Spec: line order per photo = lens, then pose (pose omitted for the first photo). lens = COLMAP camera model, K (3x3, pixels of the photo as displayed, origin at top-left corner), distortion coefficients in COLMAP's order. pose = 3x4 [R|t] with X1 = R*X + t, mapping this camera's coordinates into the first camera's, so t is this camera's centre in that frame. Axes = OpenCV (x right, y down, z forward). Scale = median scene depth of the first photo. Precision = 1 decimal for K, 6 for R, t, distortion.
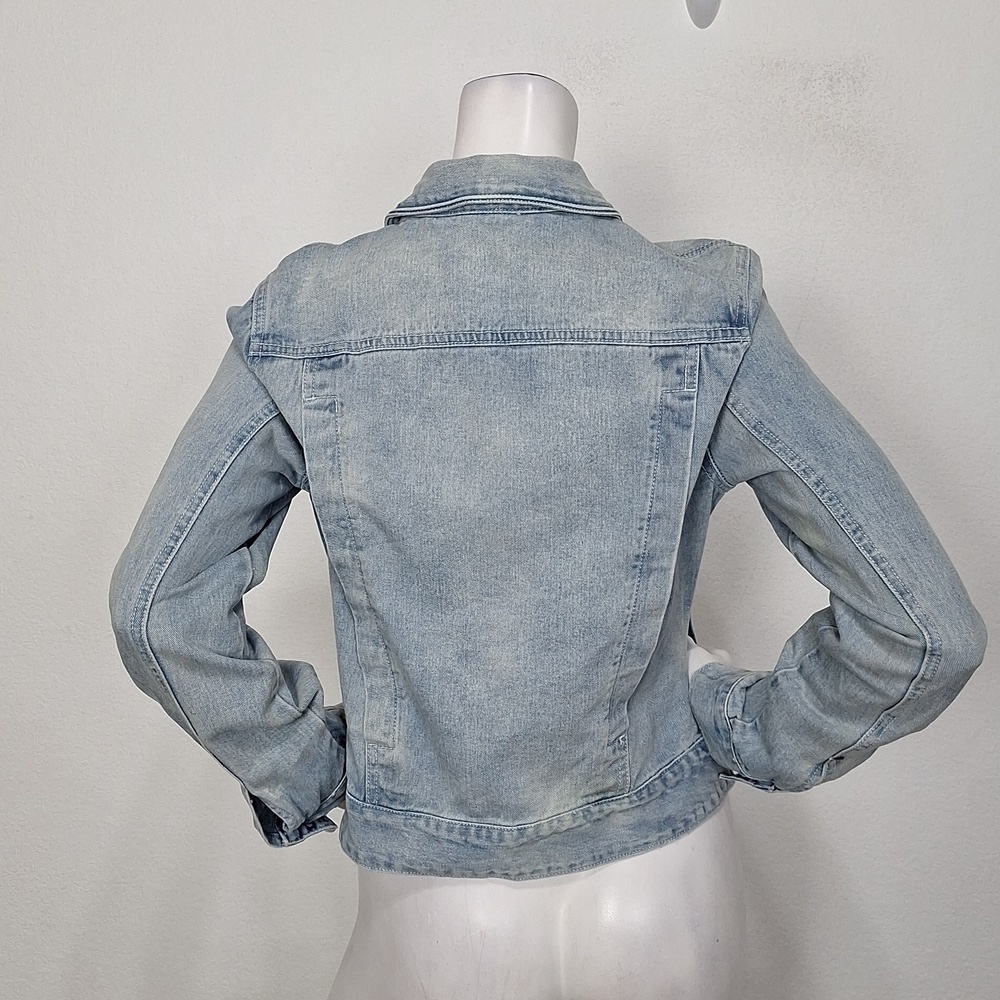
lens RADIAL K [[1432.3, 0, 483.8], [0, 1432.3, 497.6], [0, 0, 1]] dist [0.122553, 0.000000]
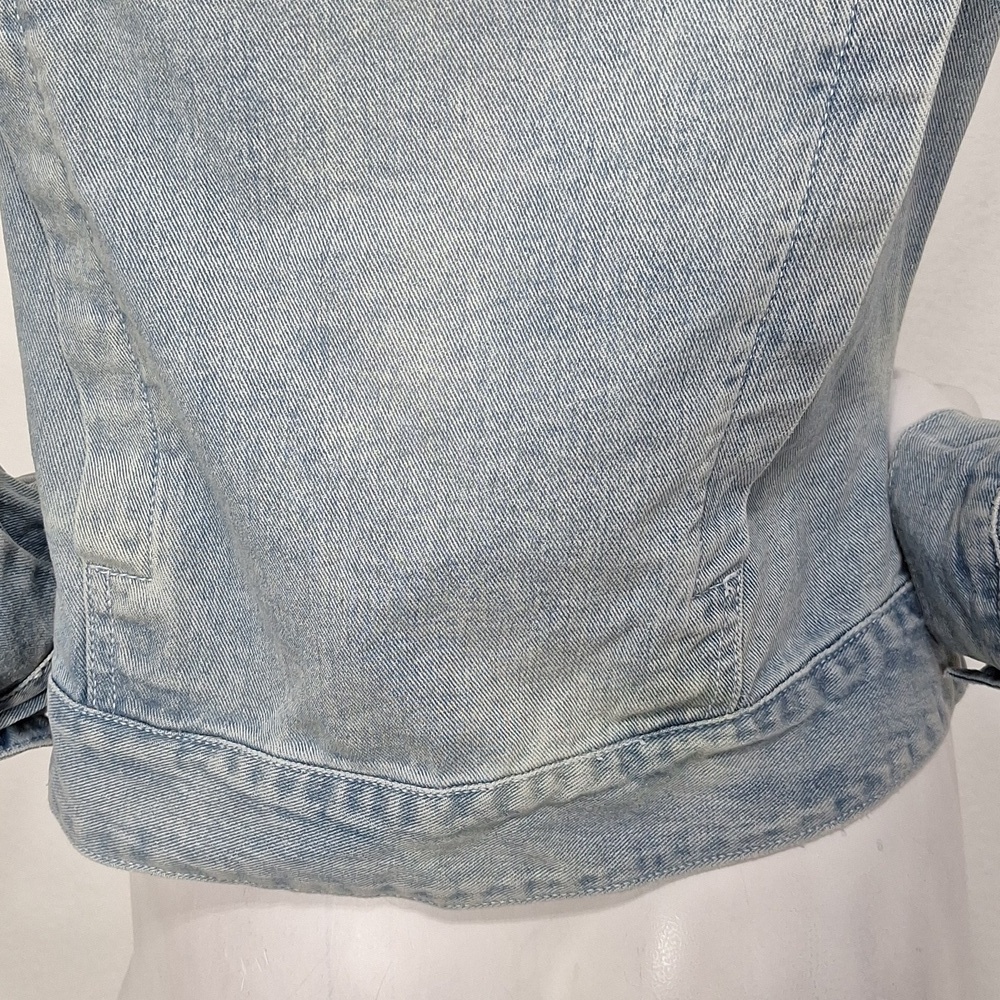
lens RADIAL K [[1432.3, 0, 502.3], [0, 1432.3, 503.4], [0, 0, 1]] dist [0.122553, 0.000000]
pose [[0.998807, 0.044786, -0.019476, 0.042297], [-0.041717, 0.989756, 0.136535, 0.099405], [0.025391, -0.135560, 0.990444, 0.636807]]
